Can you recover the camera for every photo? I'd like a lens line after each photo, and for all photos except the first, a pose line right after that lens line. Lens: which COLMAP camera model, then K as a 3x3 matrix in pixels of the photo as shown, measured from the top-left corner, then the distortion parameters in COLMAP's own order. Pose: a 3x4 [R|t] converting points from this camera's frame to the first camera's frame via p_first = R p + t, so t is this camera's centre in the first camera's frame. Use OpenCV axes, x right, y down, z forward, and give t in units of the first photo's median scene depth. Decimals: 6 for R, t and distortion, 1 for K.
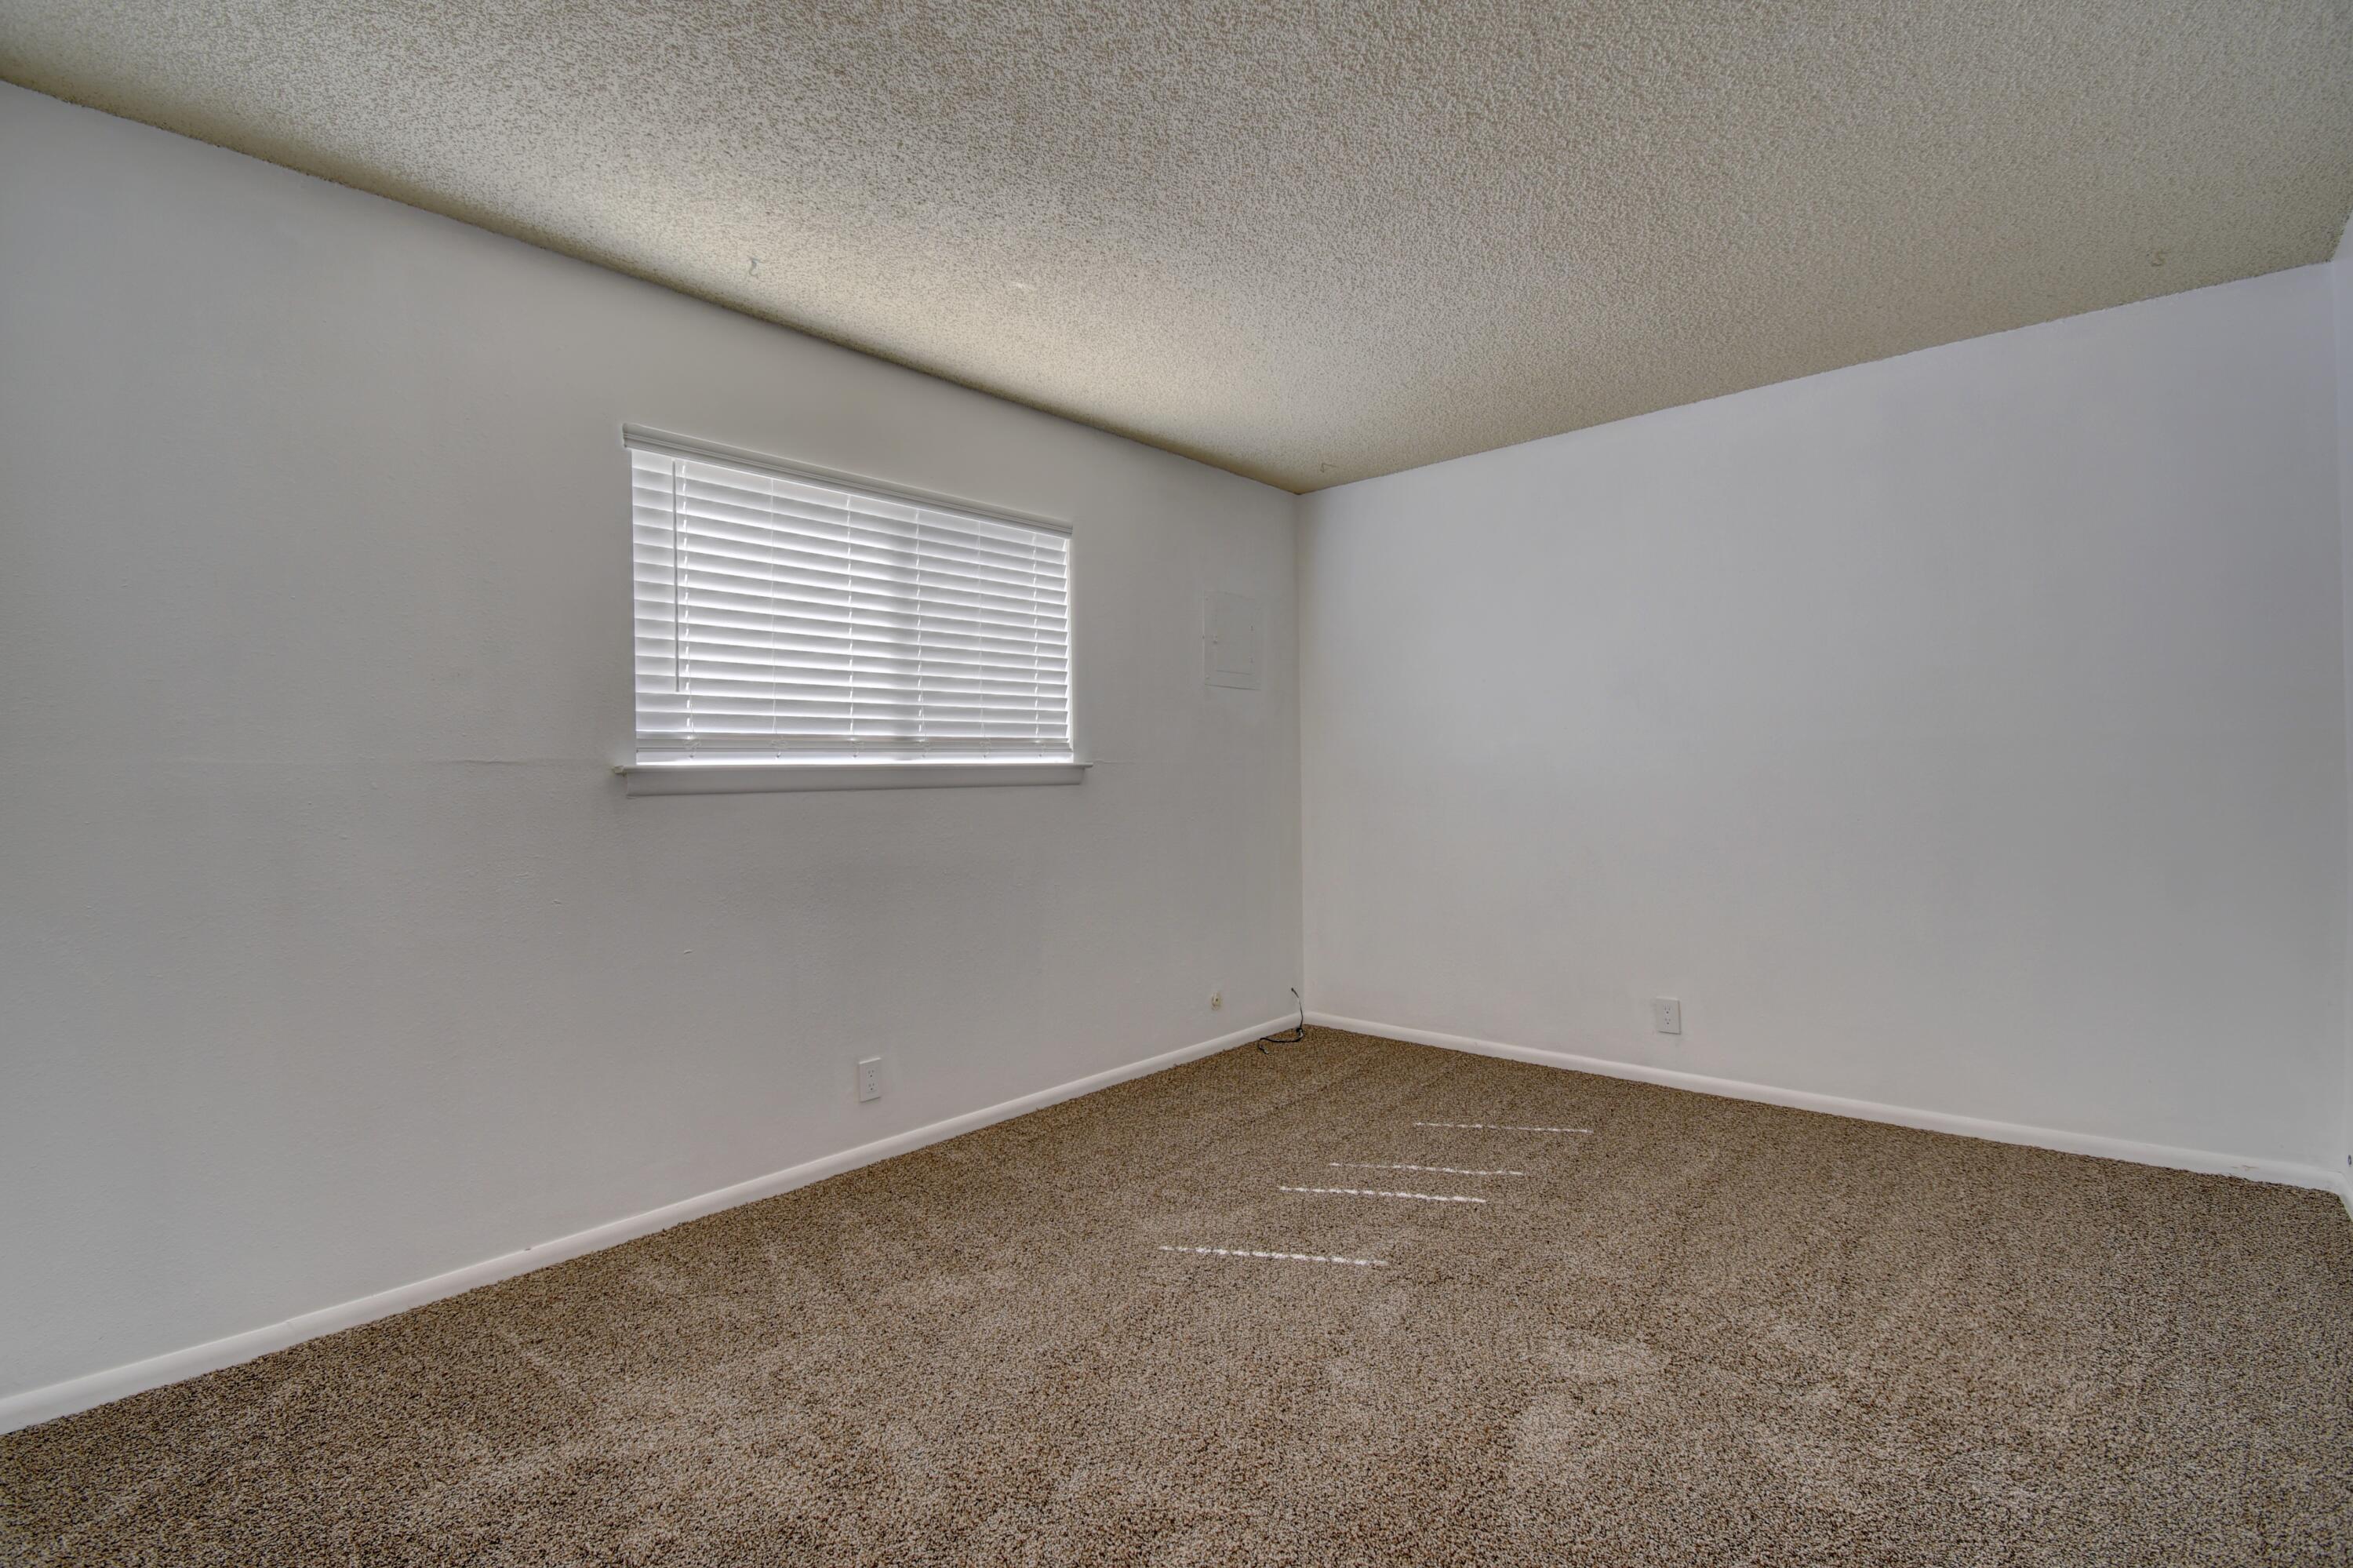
lens RADIAL K [[1036.8, 0, 1176.5], [0, 1036.8, 784.0], [0, 0, 1]] dist [-0.001620, -0.000479]
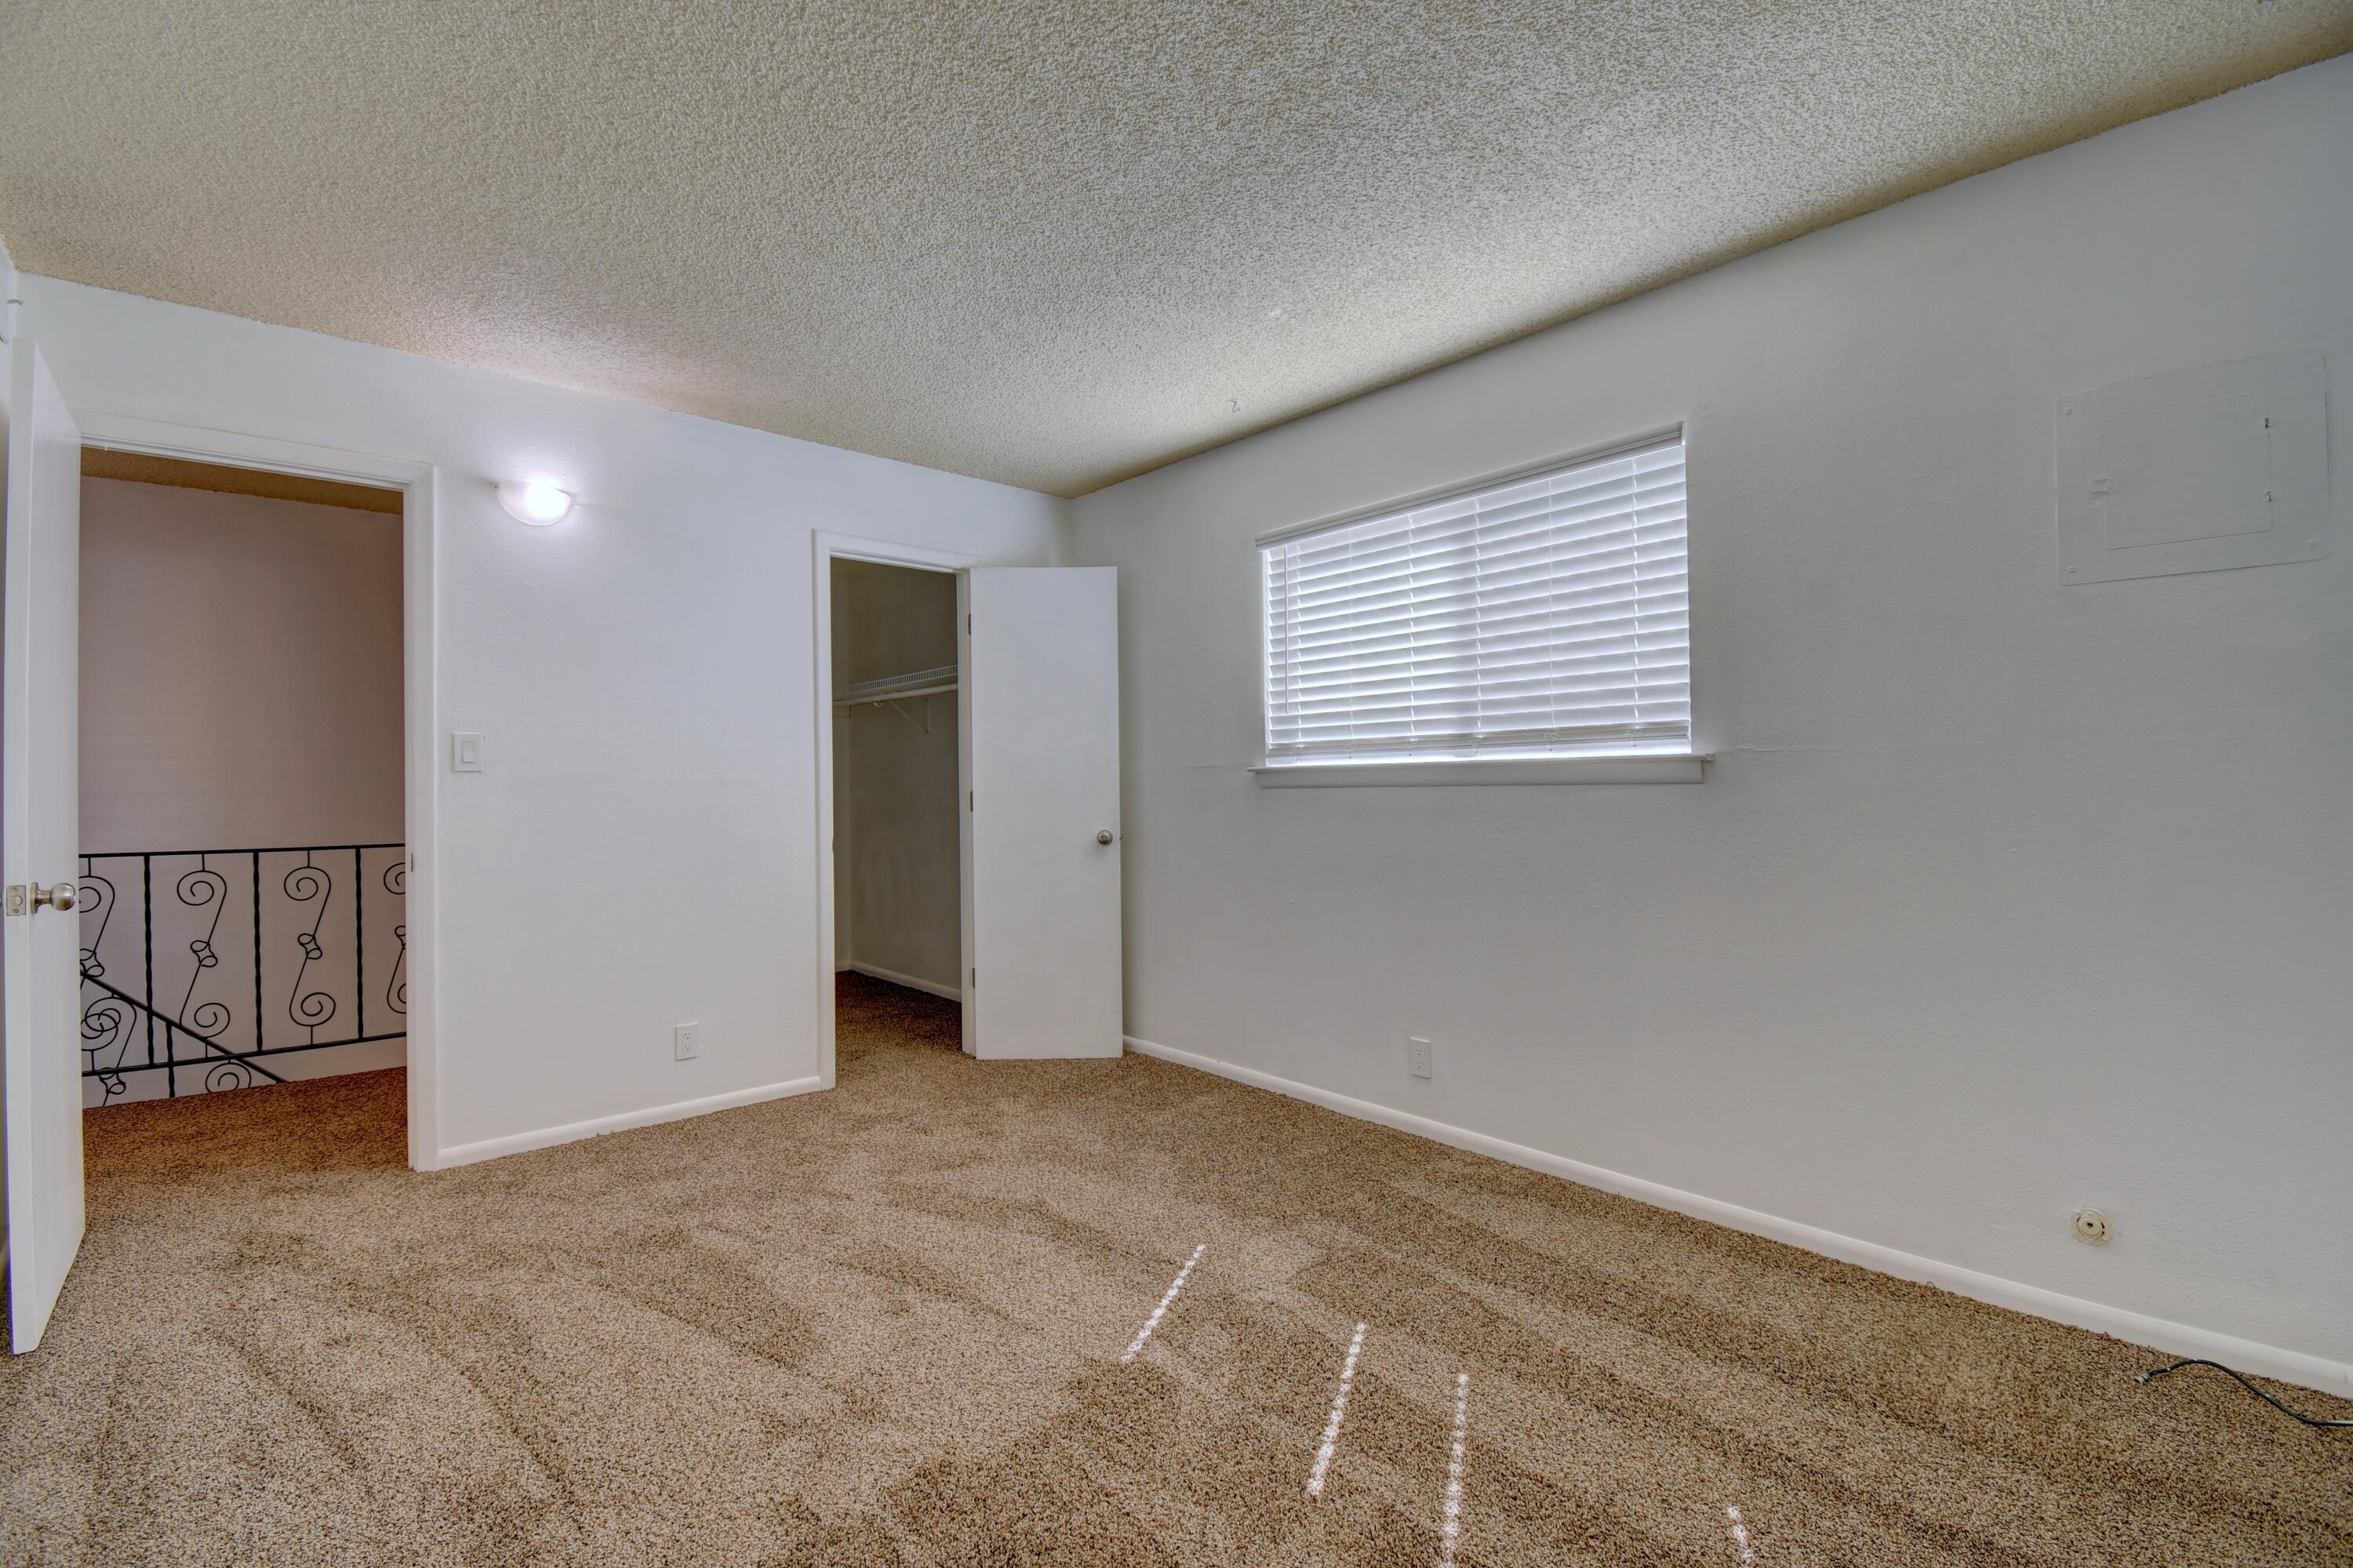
lens RADIAL K [[1036.8, 0, 1176.5], [0, 1036.8, 784.0], [0, 0, 1]] dist [-0.001620, -0.000479]
pose [[-0.106906, 0.018597, -0.994095, 0.756207], [0.007408, 0.999812, 0.017908, -0.016983], [0.994242, -0.005450, -0.107023, 0.830277]]
